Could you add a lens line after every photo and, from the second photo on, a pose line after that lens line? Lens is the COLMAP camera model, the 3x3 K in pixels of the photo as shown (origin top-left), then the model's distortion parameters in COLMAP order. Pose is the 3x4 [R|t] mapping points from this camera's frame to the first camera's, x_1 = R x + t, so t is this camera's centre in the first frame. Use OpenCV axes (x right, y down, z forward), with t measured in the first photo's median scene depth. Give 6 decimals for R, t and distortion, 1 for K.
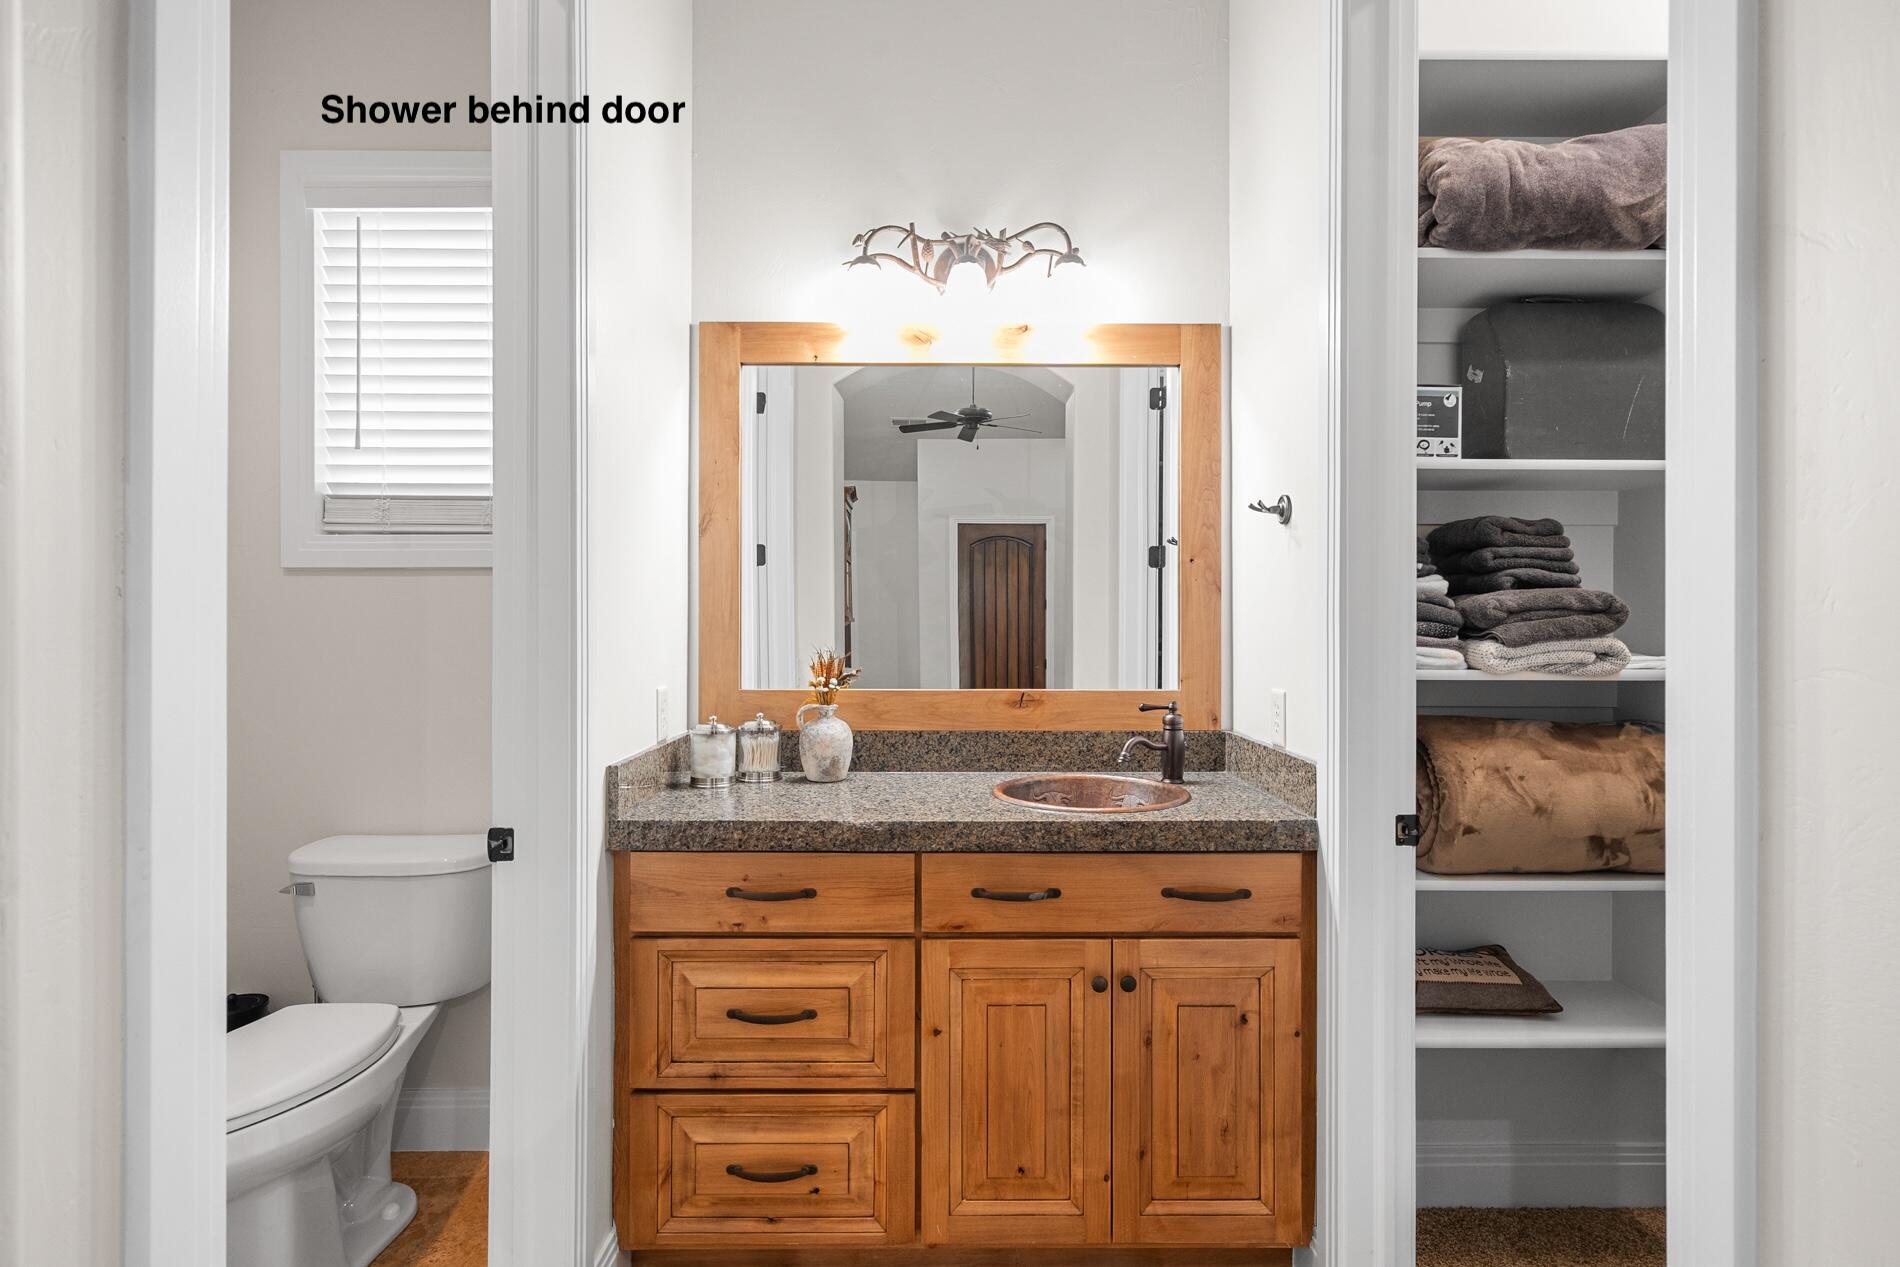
lens RADIAL K [[906.9, 0, 942.0], [0, 906.9, 626.2], [0, 0, 1]] dist [-0.000675, 0.000466]
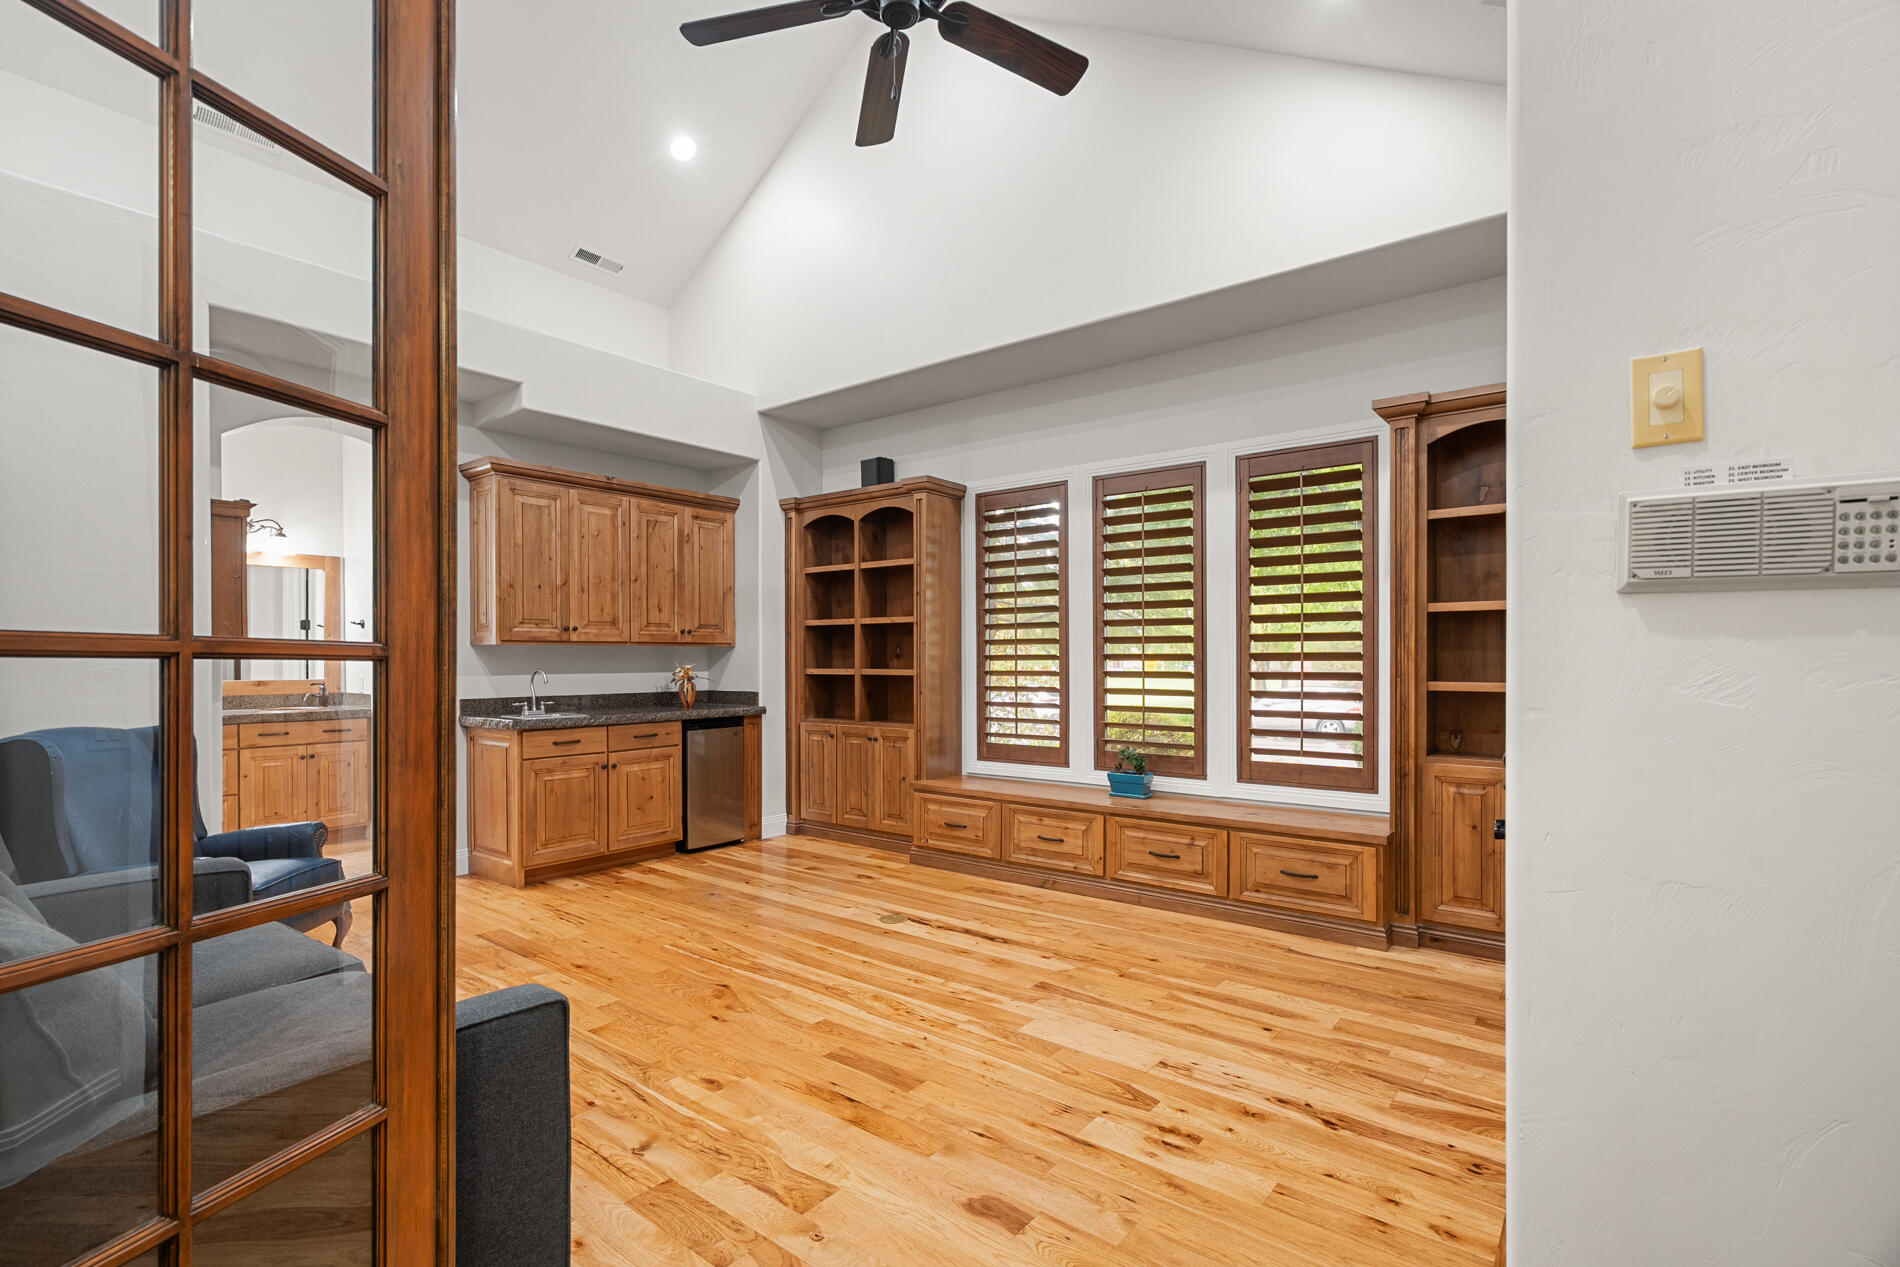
lens RADIAL K [[877.4, 0, 952.2], [0, 877.4, 664.6], [0, 0, 1]] dist [0.000420, 0.000236]
pose [[0.613921, -0.008460, 0.789322, -0.975111], [0.000133, 0.999944, 0.010615, -0.009666], [-0.789368, -0.006411, 0.613887, -3.120905]]
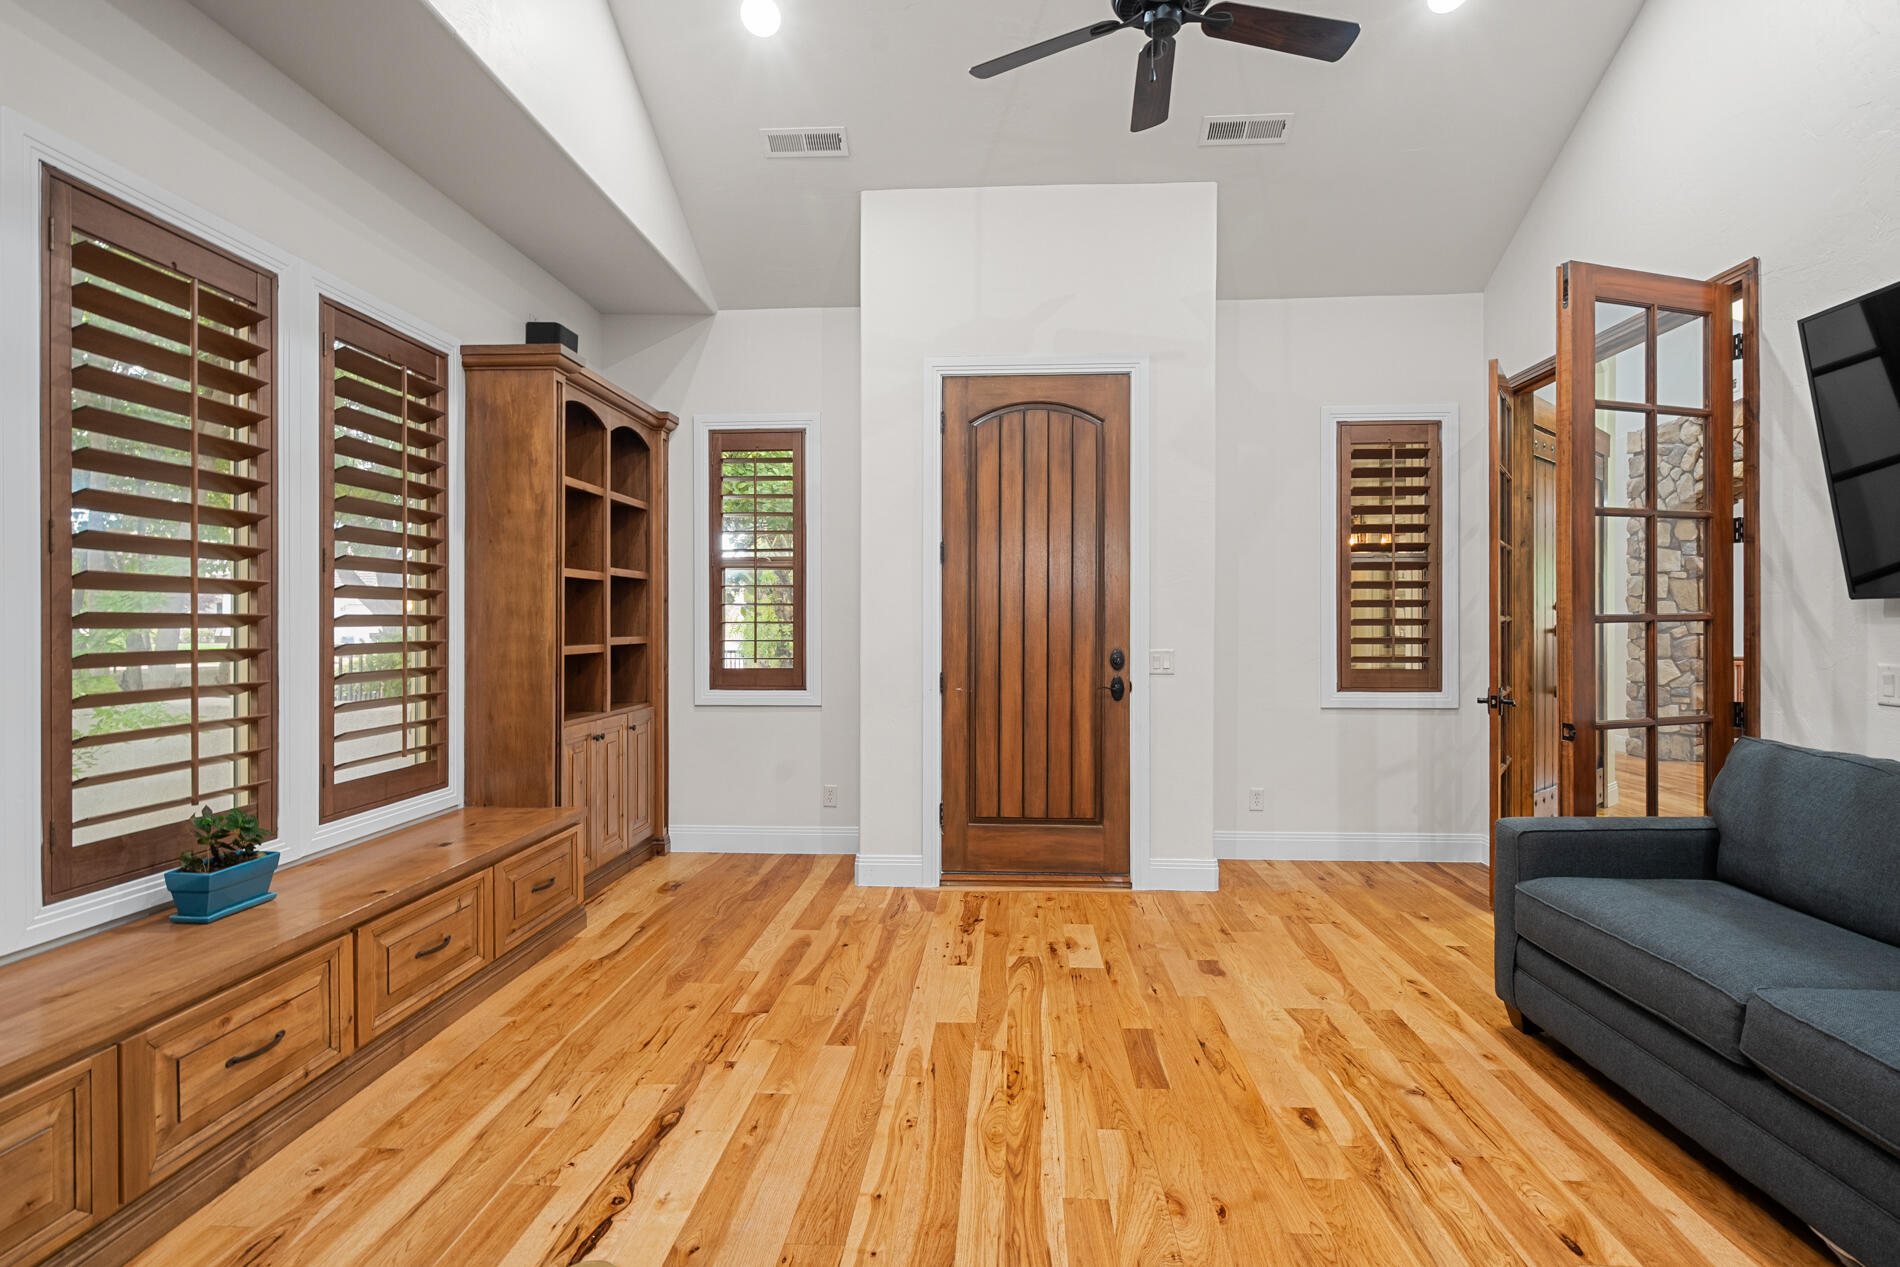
lens RADIAL K [[917.6, 0, 954.1], [0, 917.6, 624.0], [0, 0, 1]] dist [0.000010, 0.000086]
pose [[-0.998216, -0.001128, 0.059687, 0.431976], [-0.001118, 0.999999, 0.000189, 0.000778], [-0.059687, 0.000122, -0.998217, -0.426043]]
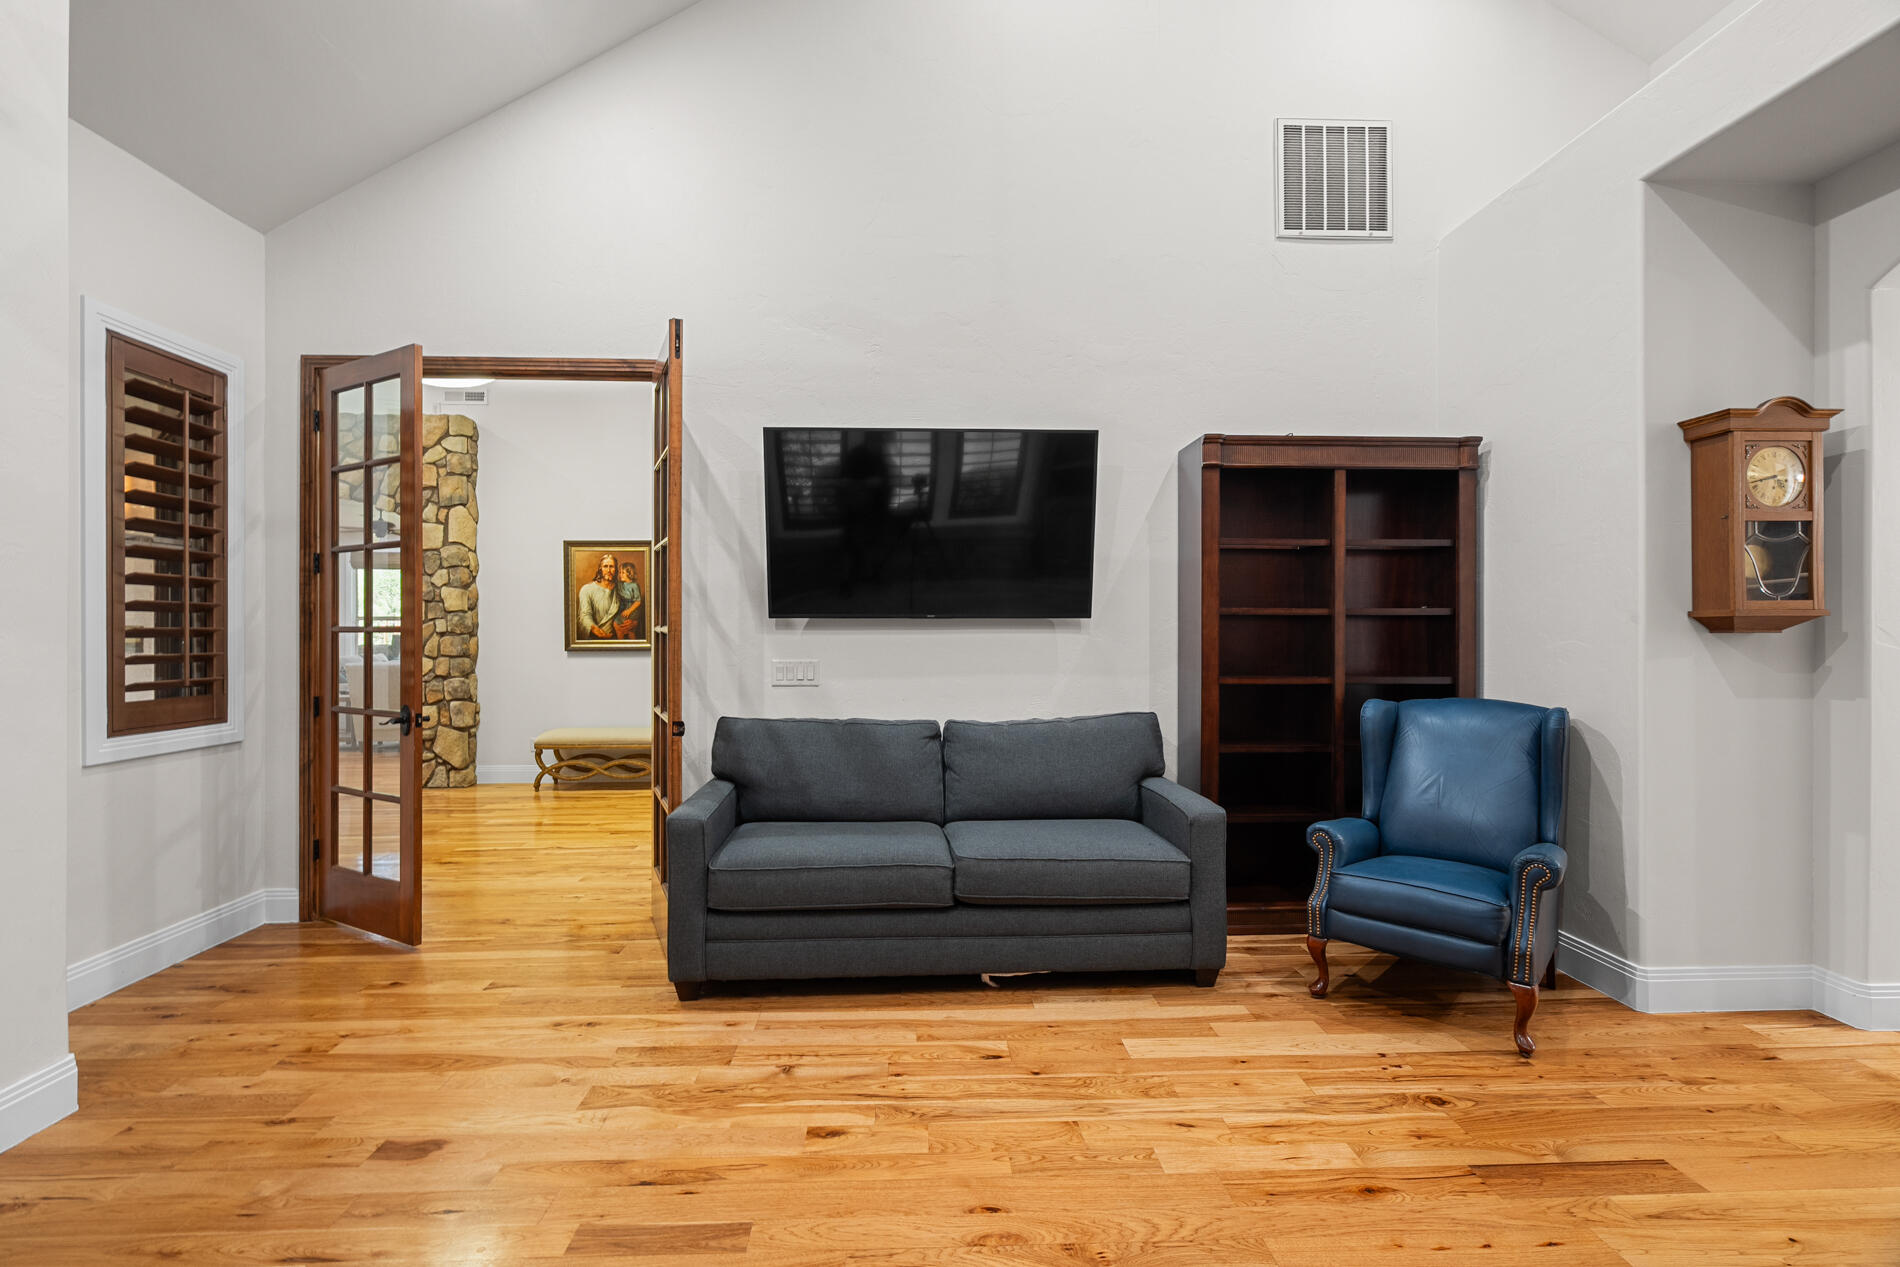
lens RADIAL K [[874.8, 0, 950.0], [0, 874.8, 633.5], [0, 0, 1]] dist [0.002036, 0.000161]
pose [[0.044399, -0.000395, -0.999014, 1.299503], [0.001673, 0.999999, -0.000321, -0.001724], [0.999012, -0.001657, 0.044399, -1.713149]]
